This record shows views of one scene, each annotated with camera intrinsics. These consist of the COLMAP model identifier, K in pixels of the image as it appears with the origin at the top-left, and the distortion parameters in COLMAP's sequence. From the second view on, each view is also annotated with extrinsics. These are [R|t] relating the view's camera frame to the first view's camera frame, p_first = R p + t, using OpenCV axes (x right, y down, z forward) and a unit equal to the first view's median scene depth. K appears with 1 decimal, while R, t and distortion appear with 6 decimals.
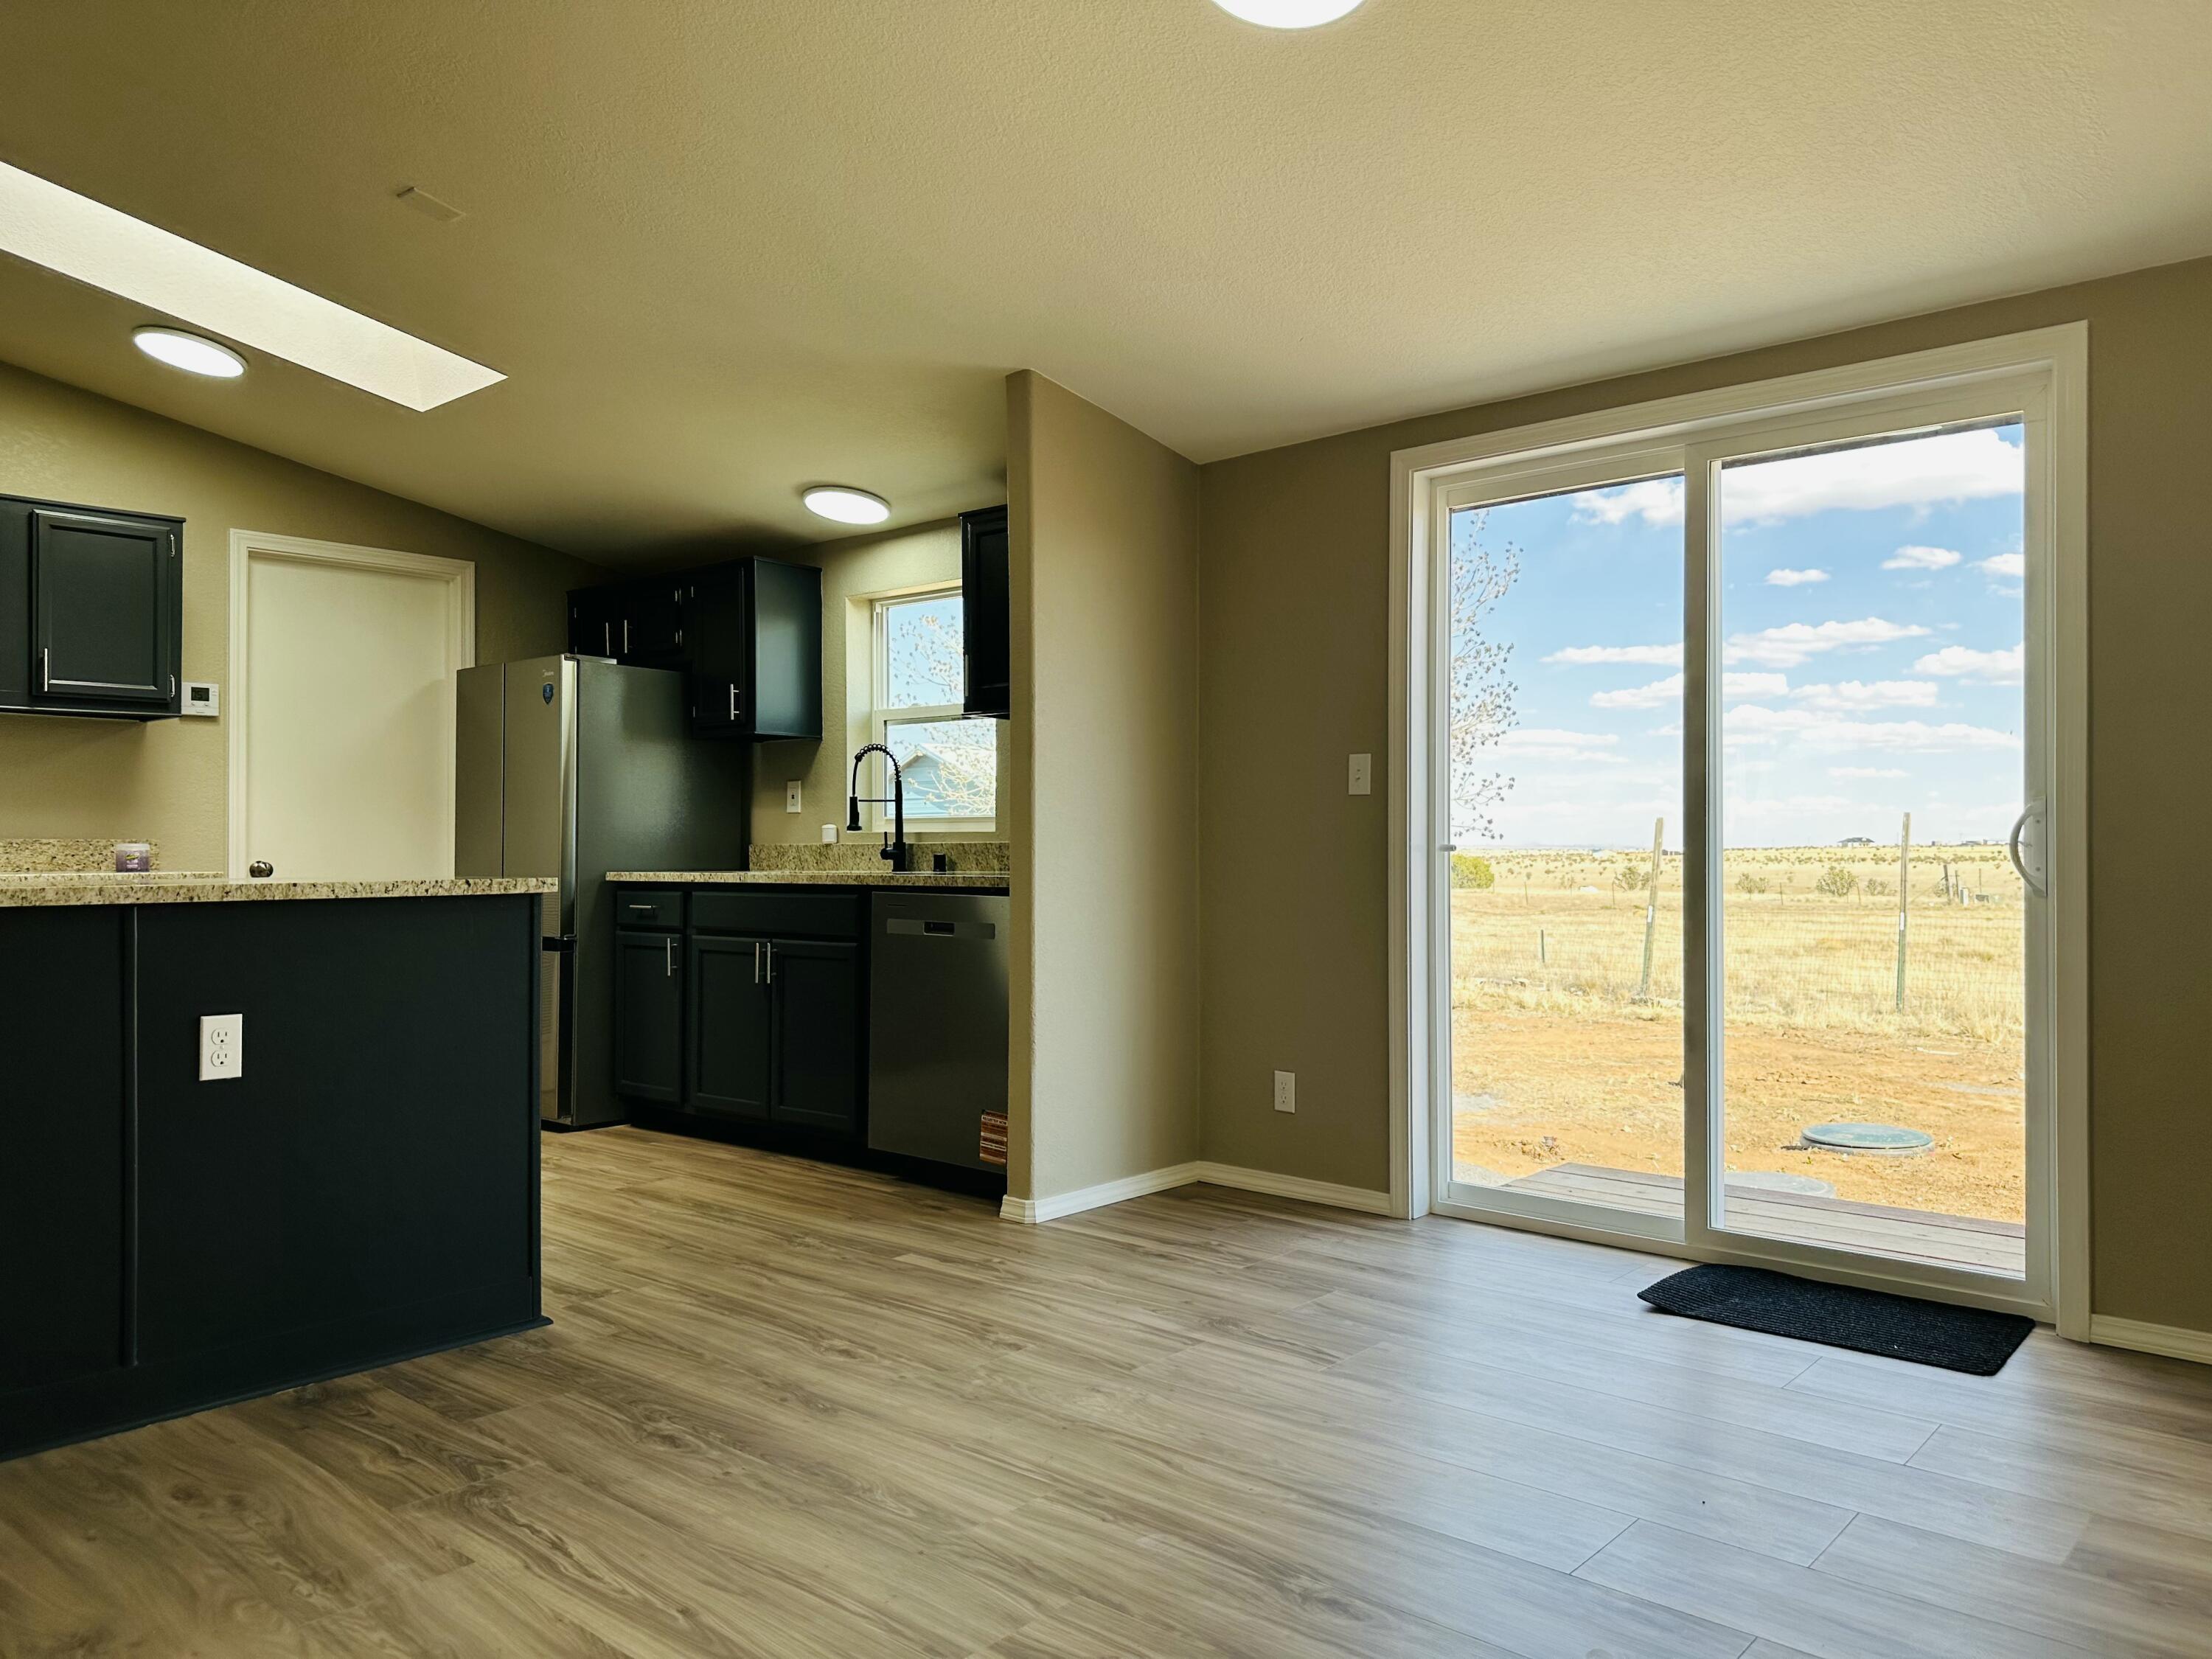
lens RADIAL K [[1560.1, 0, 1108.4], [0, 1560.1, 822.2], [0, 0, 1]] dist [0.027297, -0.027914]
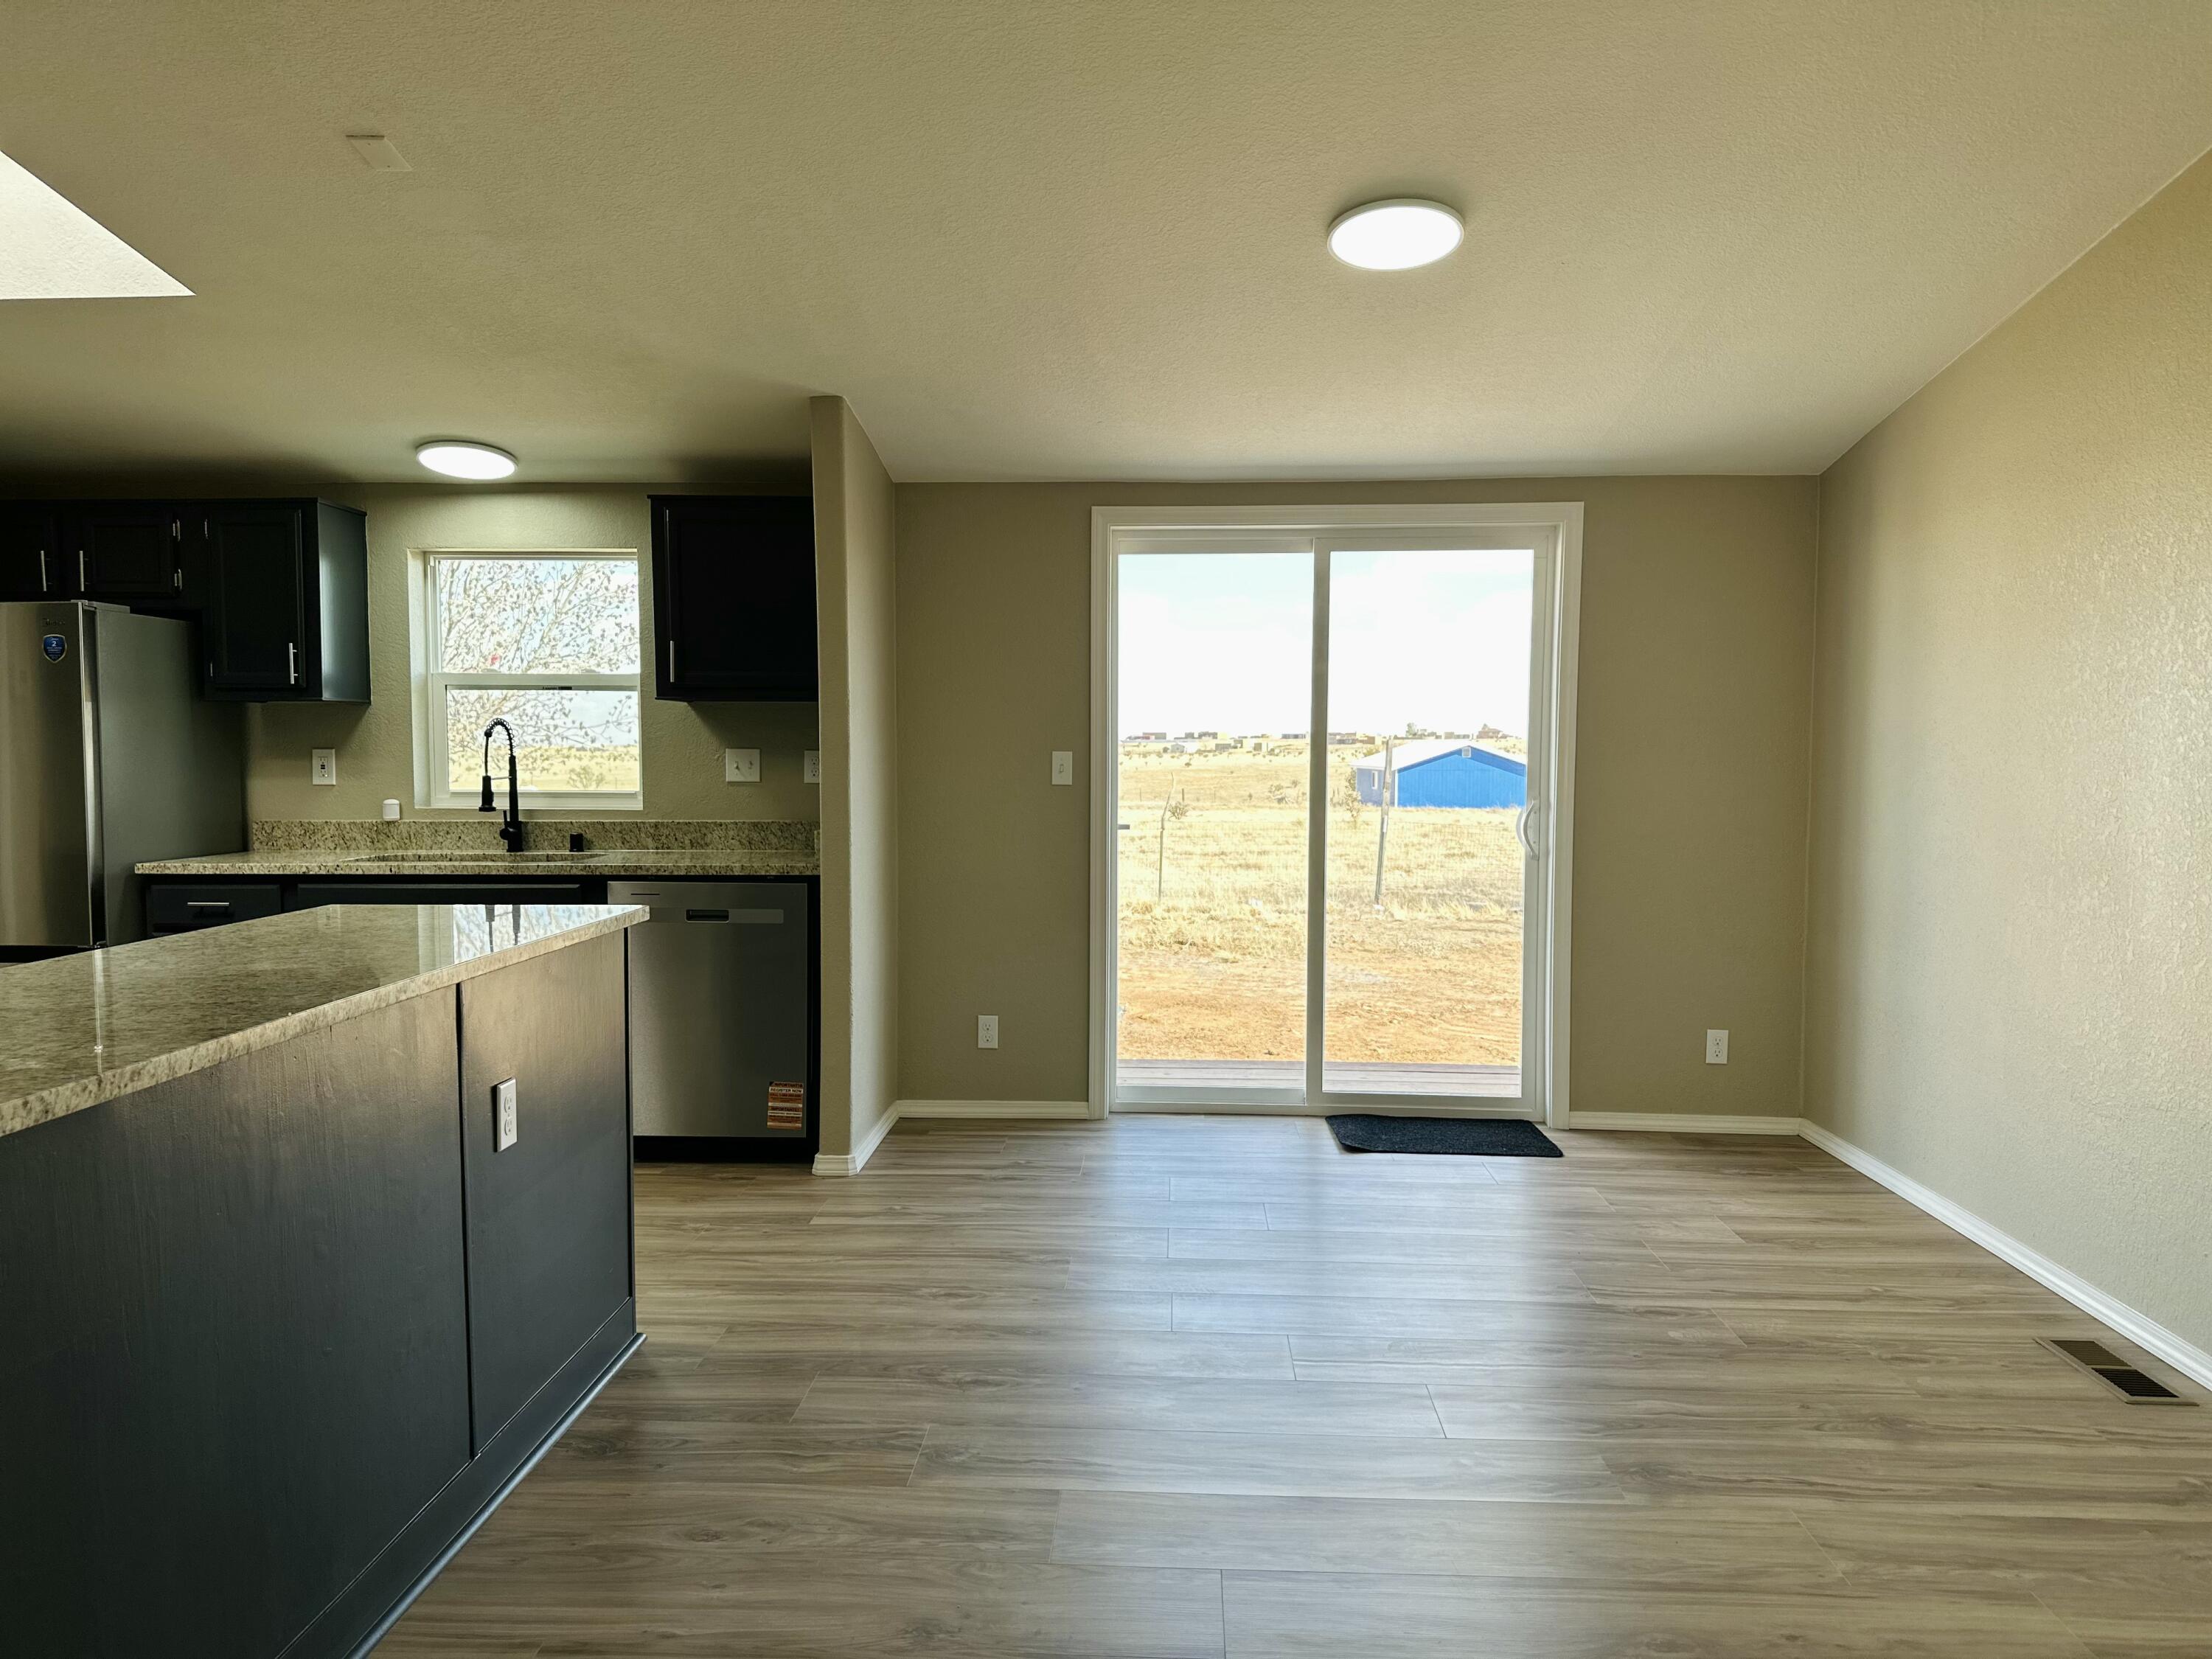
lens RADIAL K [[1551.7, 0, 1106.0], [0, 1551.7, 829.5], [0, 0, 1]] dist [0.118250, -0.180833]
pose [[0.779384, -0.028928, 0.625878, -0.652893], [-0.013997, 0.997880, 0.063553, -0.068760], [-0.626390, -0.058292, 0.777327, 0.031862]]
